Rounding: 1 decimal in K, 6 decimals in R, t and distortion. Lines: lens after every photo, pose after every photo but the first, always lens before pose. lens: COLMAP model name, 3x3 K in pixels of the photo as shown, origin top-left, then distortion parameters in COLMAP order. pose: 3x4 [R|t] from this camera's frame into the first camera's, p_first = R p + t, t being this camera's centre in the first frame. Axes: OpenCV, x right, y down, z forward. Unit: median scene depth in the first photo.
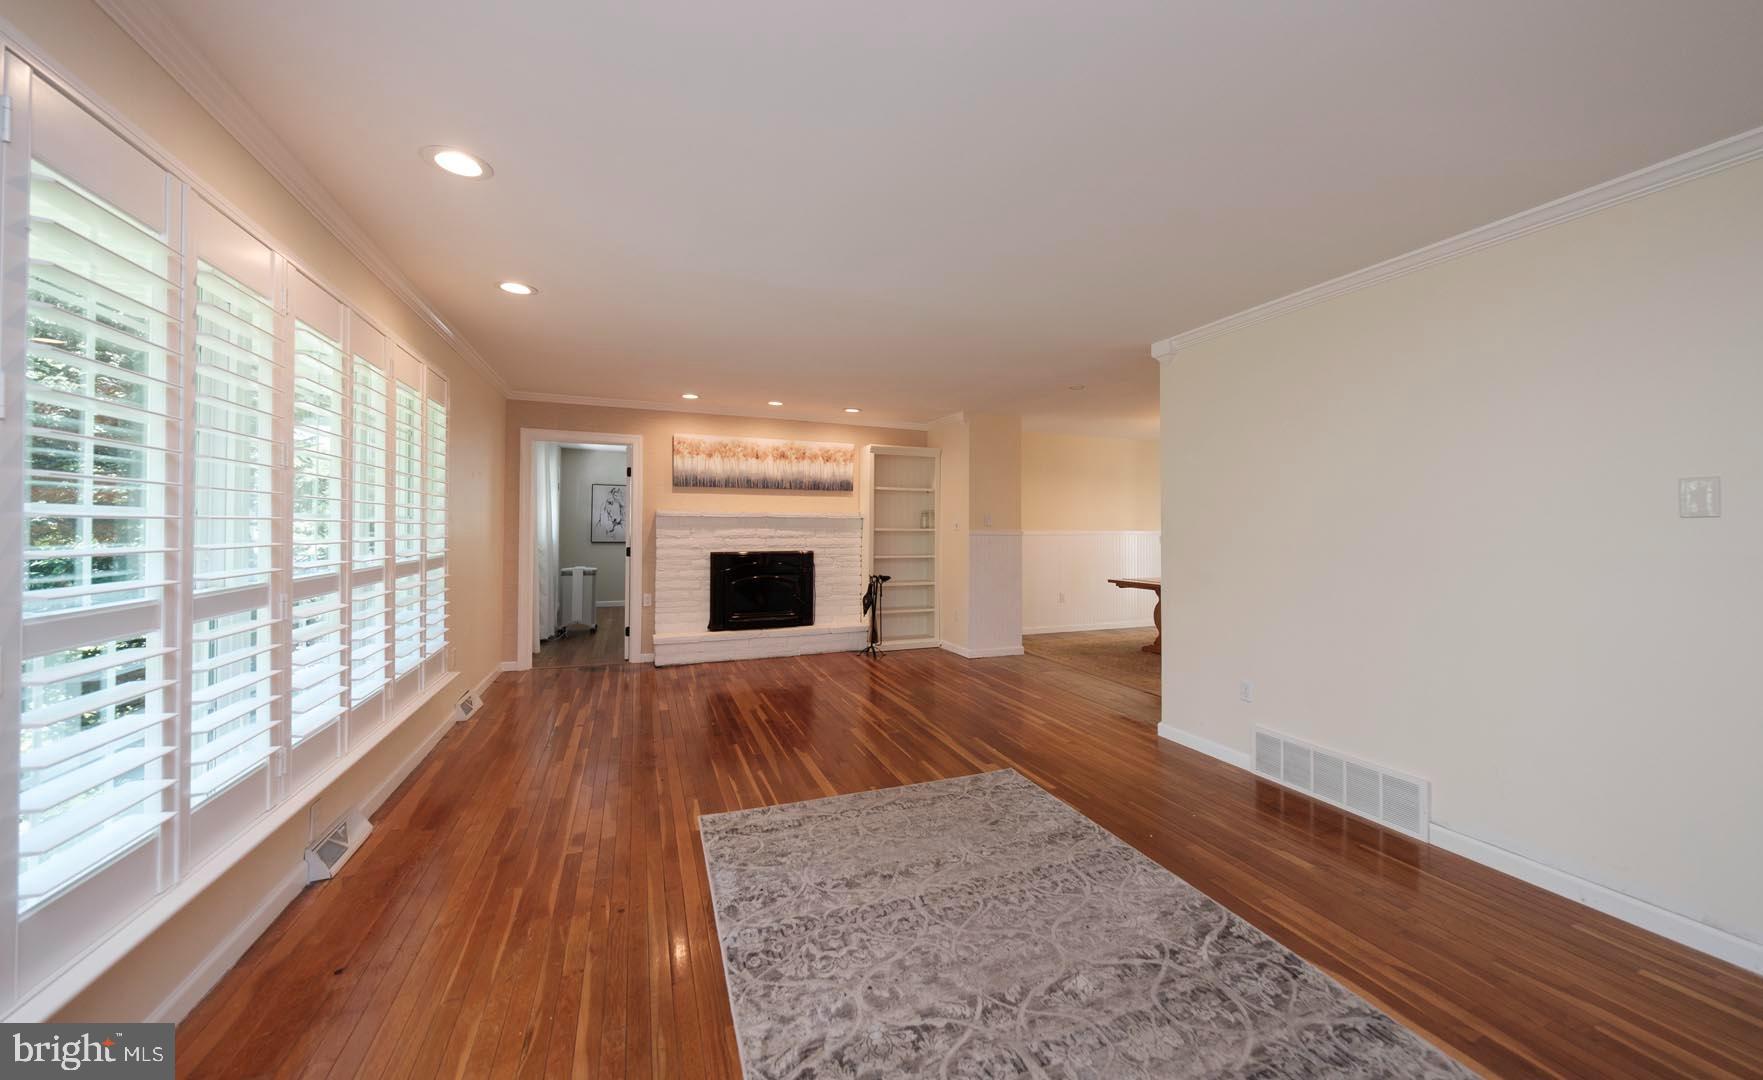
lens RADIAL K [[615.9, 0, 907.4], [0, 615.9, 519.6], [0, 0, 1]] dist [-0.000493, -0.000071]
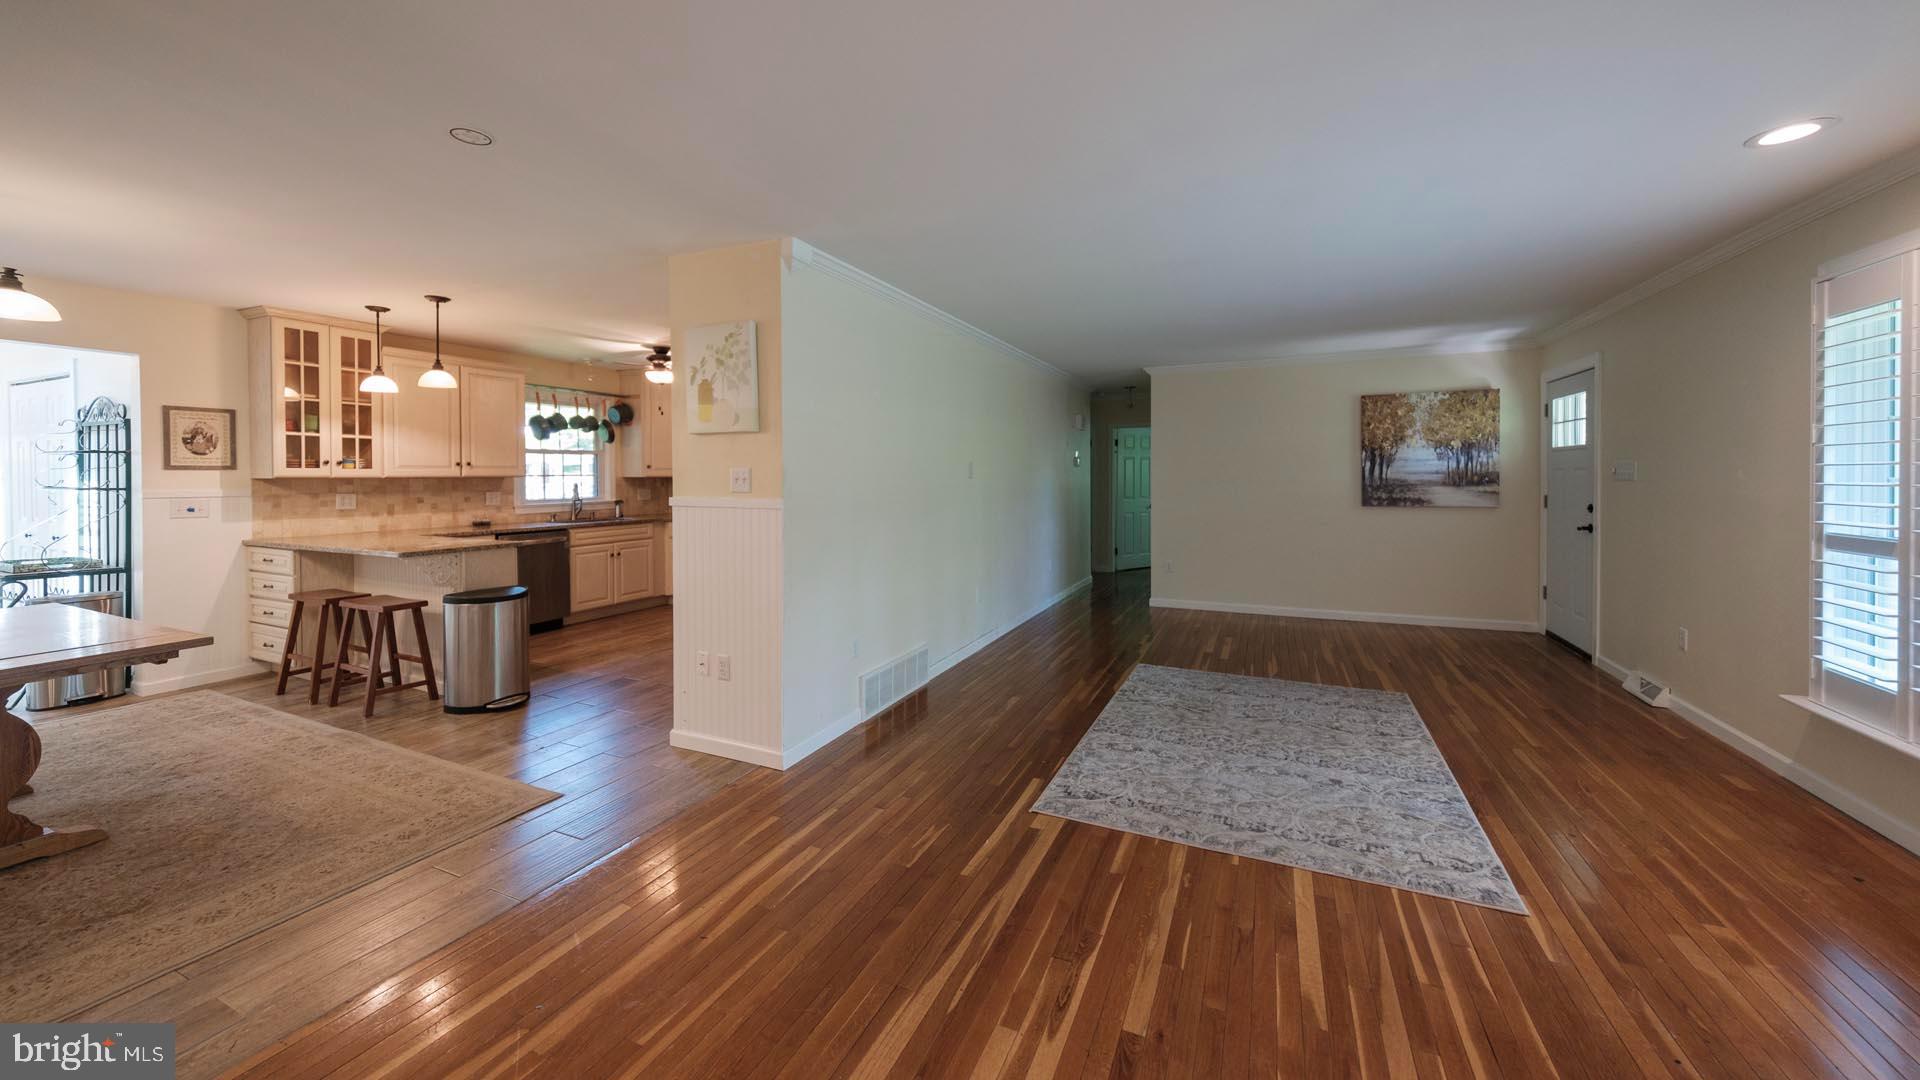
lens RADIAL K [[693.3, 0, 953.2], [0, 693.3, 479.3], [0, 0, 1]] dist [0.008461, 0.000065]
pose [[-0.670676, -0.009032, 0.741696, -0.211133], [-0.010947, 0.999937, 0.002278, -0.001021], [-0.741670, -0.006592, -0.670733, 0.876969]]
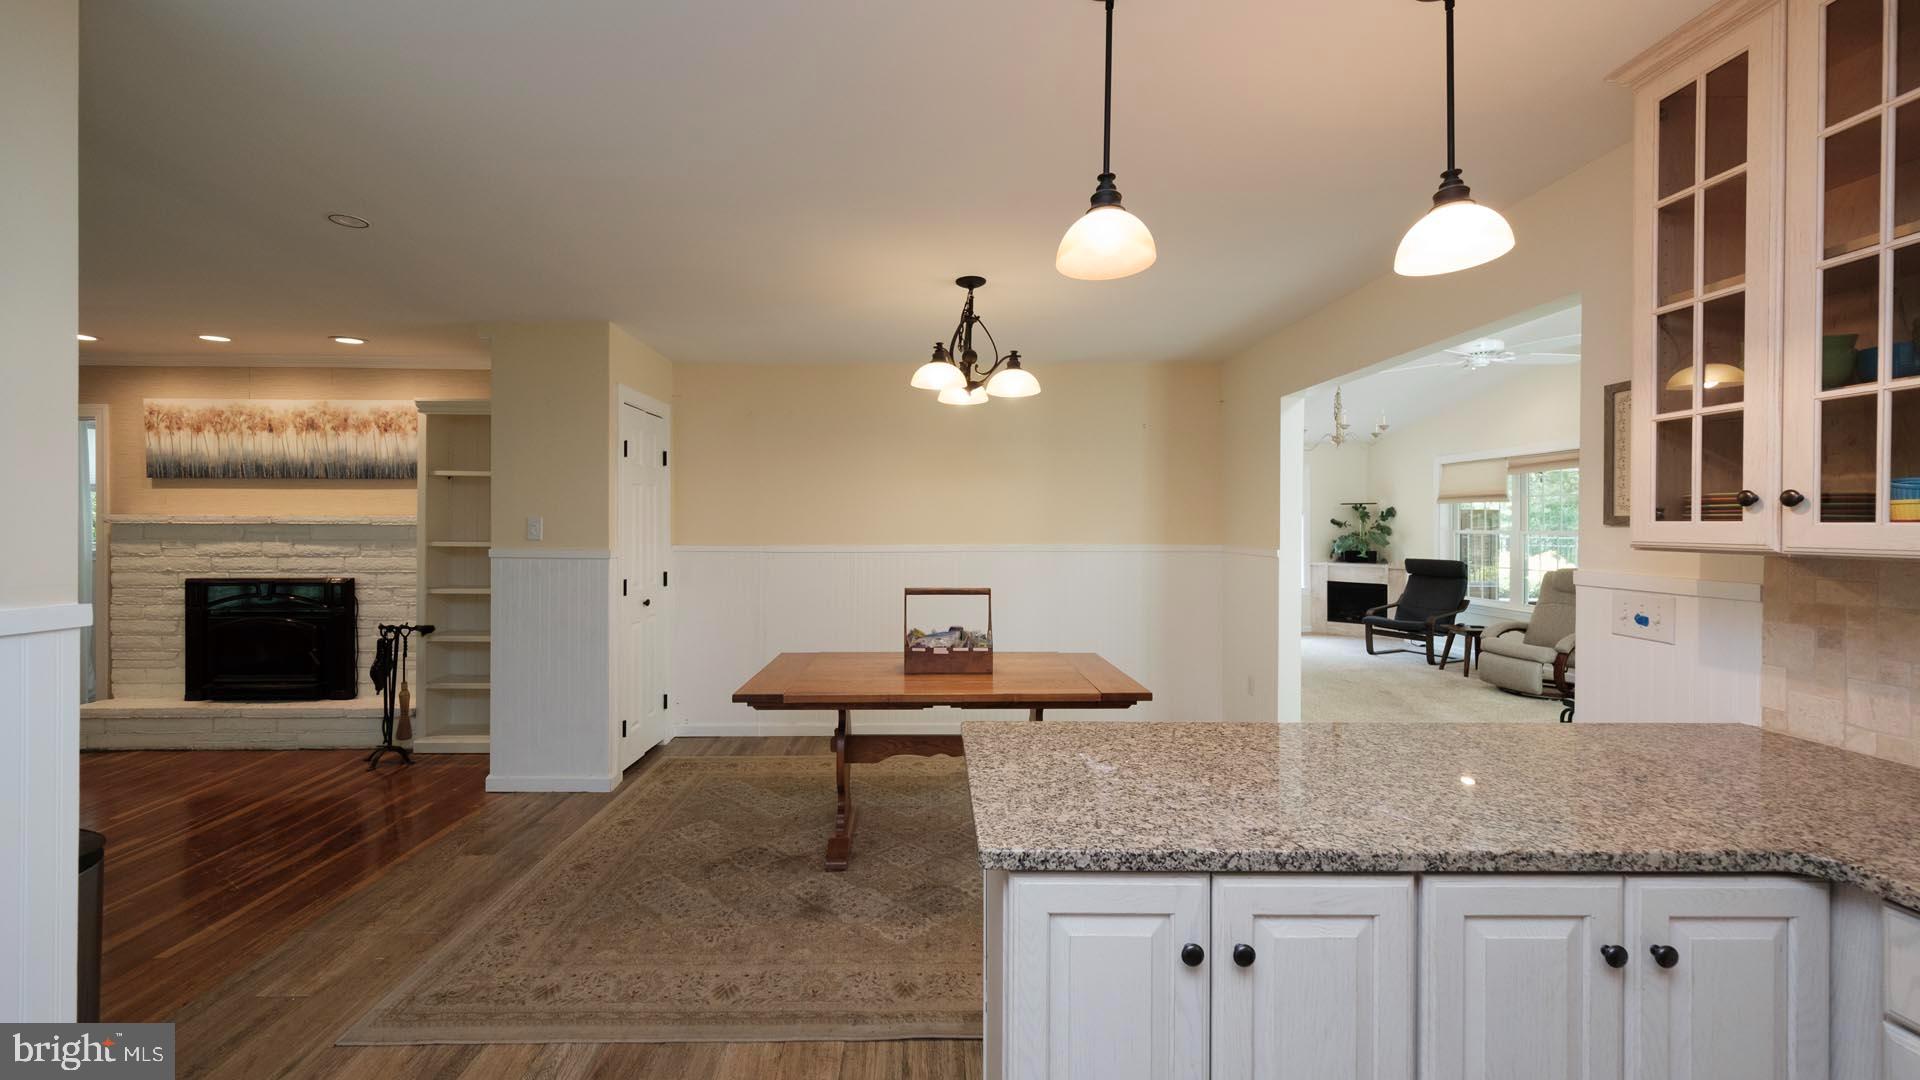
lens RADIAL K [[734.3, 0, 937.2], [0, 734.3, 530.2], [0, 0, 1]] dist [0.001670, 0.000313]
pose [[0.926389, 0.000644, -0.376568, 0.684612], [0.006425, 0.999826, 0.017516, -0.006424], [0.376514, -0.018646, 0.926223, 0.560259]]
